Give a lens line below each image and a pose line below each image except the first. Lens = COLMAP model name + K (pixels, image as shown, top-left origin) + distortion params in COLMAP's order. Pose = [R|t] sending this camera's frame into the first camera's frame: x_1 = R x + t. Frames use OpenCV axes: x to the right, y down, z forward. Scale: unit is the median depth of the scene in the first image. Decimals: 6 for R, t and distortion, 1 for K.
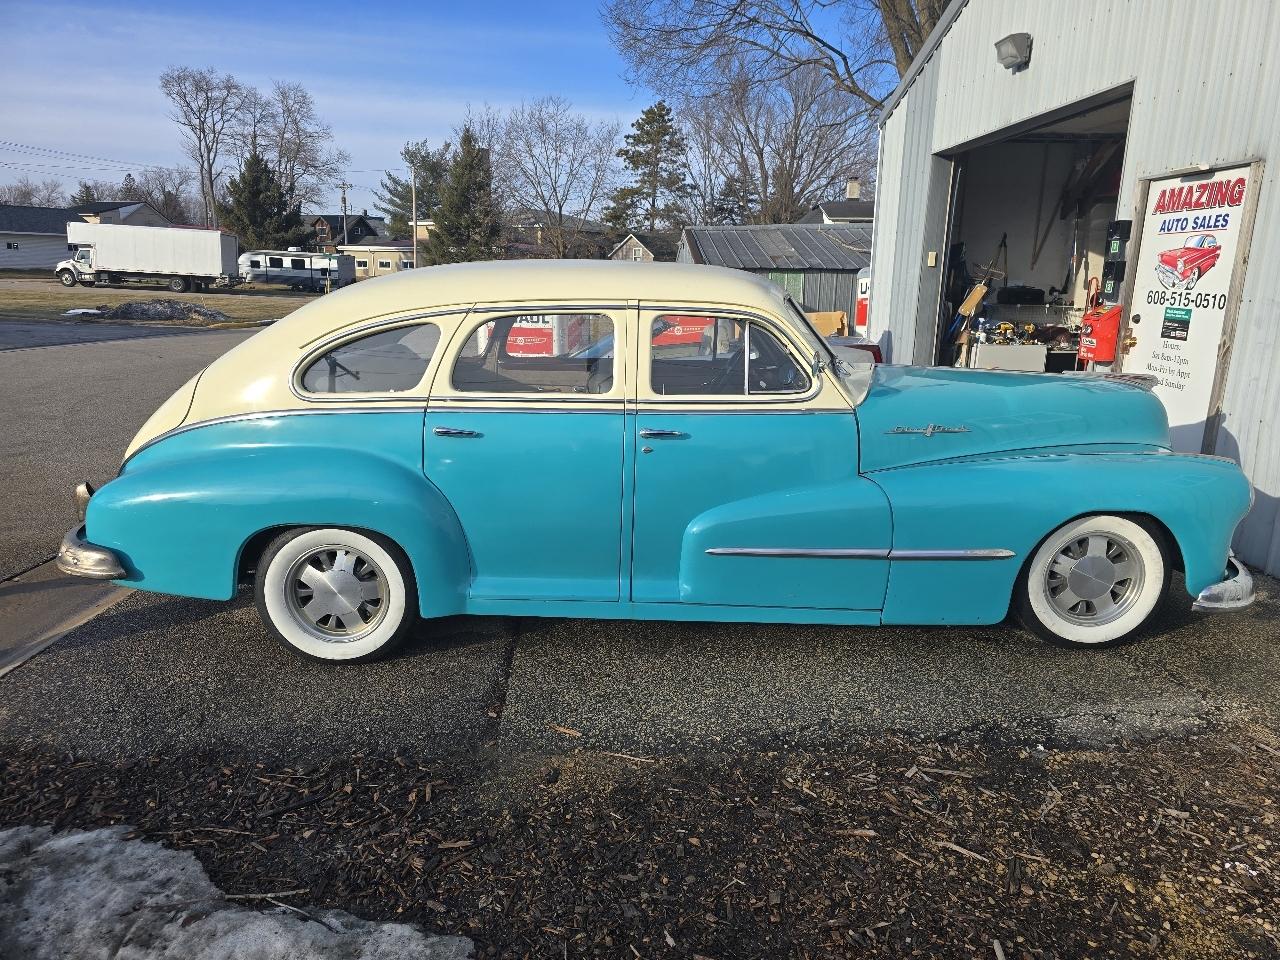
lens RADIAL K [[918.2, 0, 650.5], [0, 918.2, 482.1], [0, 0, 1]] dist [0.029918, -0.028609]
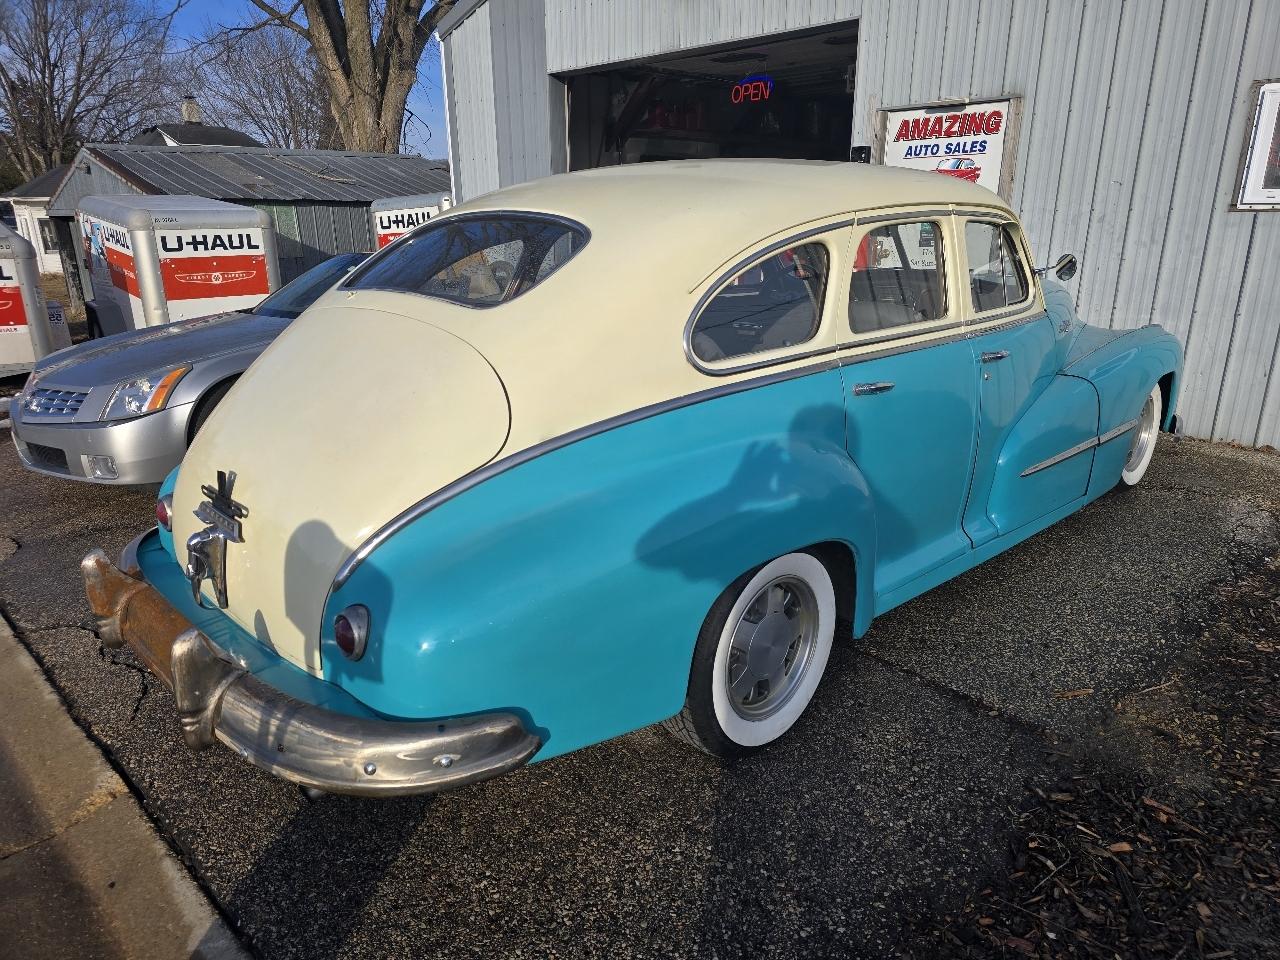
lens RADIAL K [[878.6, 0, 653.7], [0, 878.6, 506.7], [0, 0, 1]] dist [0.045909, -0.044593]
pose [[0.703985, -0.233947, 0.670578, -0.129006], [0.170173, 0.972249, 0.160541, -0.016257], [-0.689527, 0.001096, 0.724260, 0.092338]]
